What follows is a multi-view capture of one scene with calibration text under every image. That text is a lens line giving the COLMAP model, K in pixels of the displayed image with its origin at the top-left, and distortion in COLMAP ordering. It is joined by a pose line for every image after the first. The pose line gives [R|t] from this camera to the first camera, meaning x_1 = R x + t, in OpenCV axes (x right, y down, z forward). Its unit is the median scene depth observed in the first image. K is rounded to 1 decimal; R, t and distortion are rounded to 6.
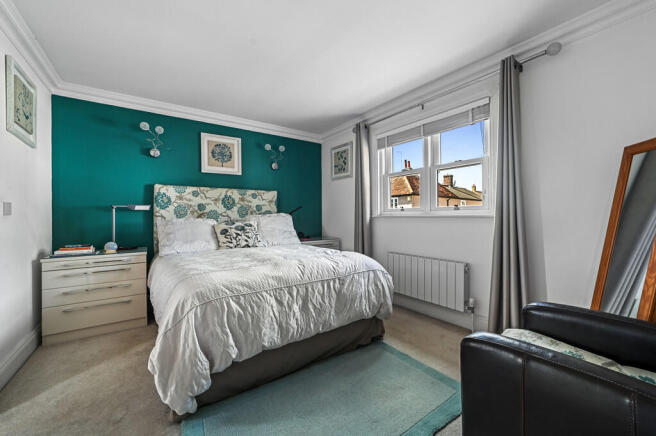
lens RADIAL K [[256.3, 0, 325.8], [0, 256.3, 216.3], [0, 0, 1]] dist [-0.022099, 0.000863]
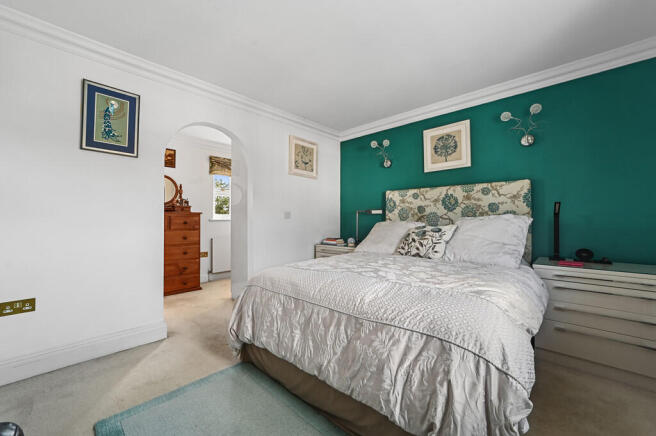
lens RADIAL K [[256.3, 0, 329.5], [0, 256.3, 220.3], [0, 0, 1]] dist [-0.022099, 0.000863]
pose [[0.215811, 0.011864, -0.976363, 0.370948], [0.007969, 0.999871, 0.013911, -0.010593], [0.976403, -0.010783, 0.215688, 0.447084]]
